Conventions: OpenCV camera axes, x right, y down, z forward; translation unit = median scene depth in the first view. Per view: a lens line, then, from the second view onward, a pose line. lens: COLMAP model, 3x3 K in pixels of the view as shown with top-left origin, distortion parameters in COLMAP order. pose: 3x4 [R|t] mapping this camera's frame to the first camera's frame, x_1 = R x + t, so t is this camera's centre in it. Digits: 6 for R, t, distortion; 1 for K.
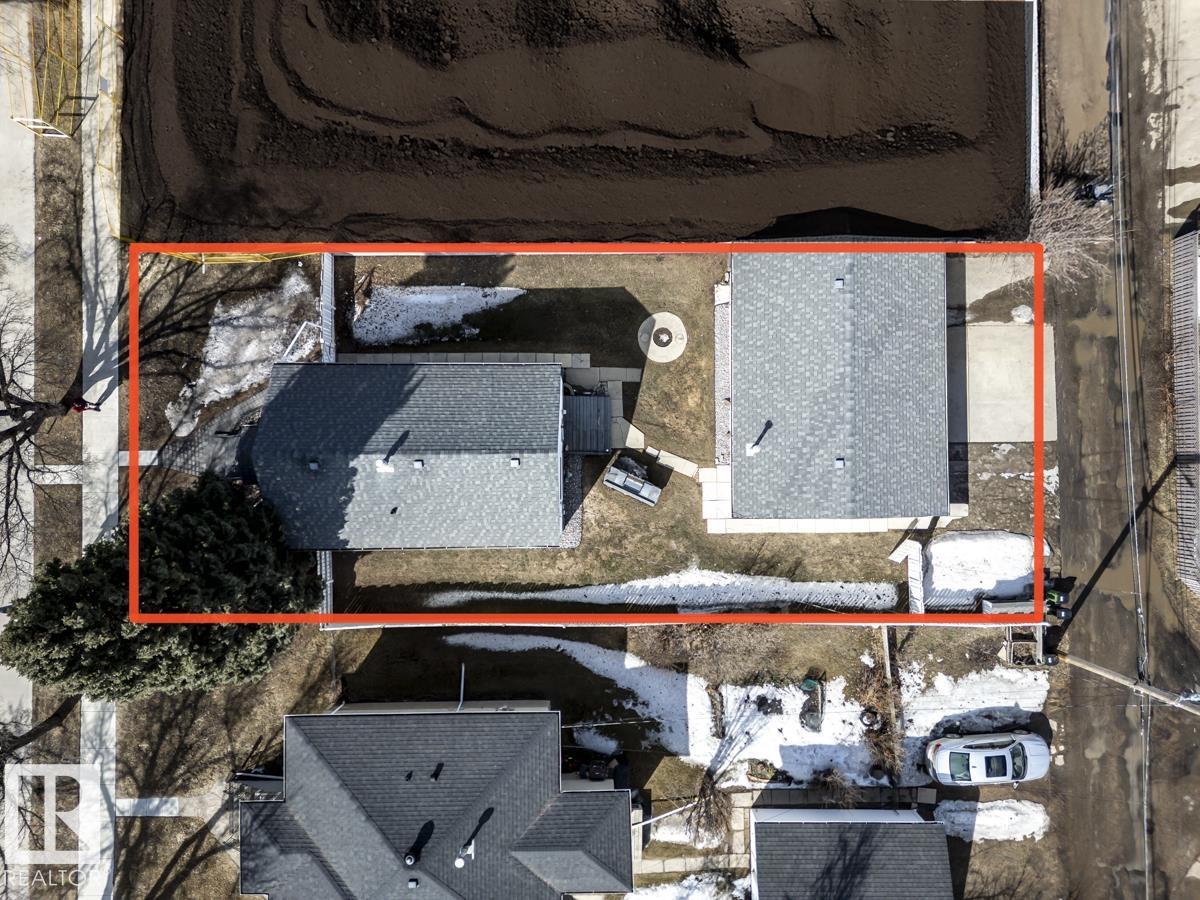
lens RADIAL K [[835.7, 0, 600.0], [0, 835.7, 450.0], [0, 0, 1]] dist [0.087874, -0.075241]
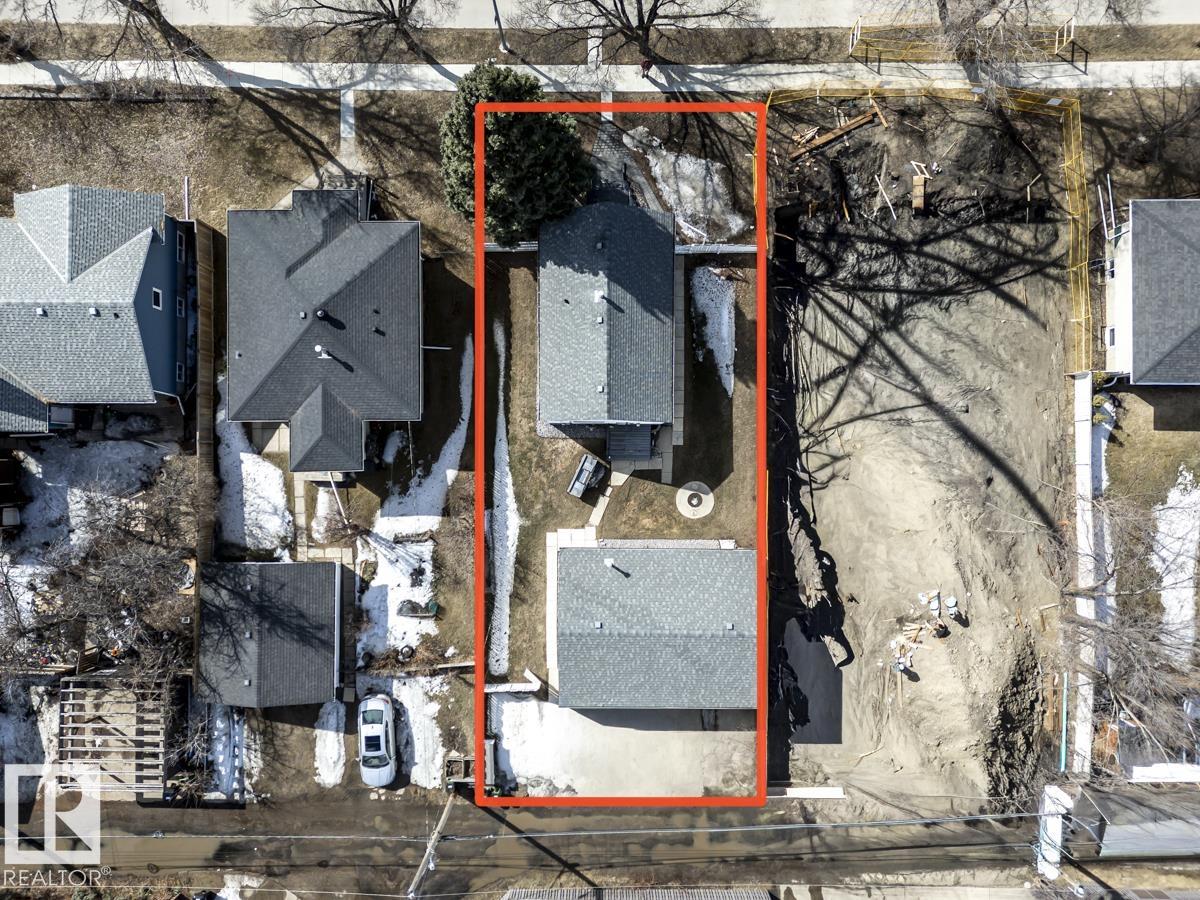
lens RADIAL K [[835.7, 0, 600.0], [0, 835.7, 450.0], [0, 0, 1]] dist [0.087874, -0.075241]
pose [[-0.008094, 0.999773, -0.019726, 0.023122], [-0.999825, -0.007758, 0.017035, -0.006892], [0.016878, 0.019861, 0.999660, -0.325619]]
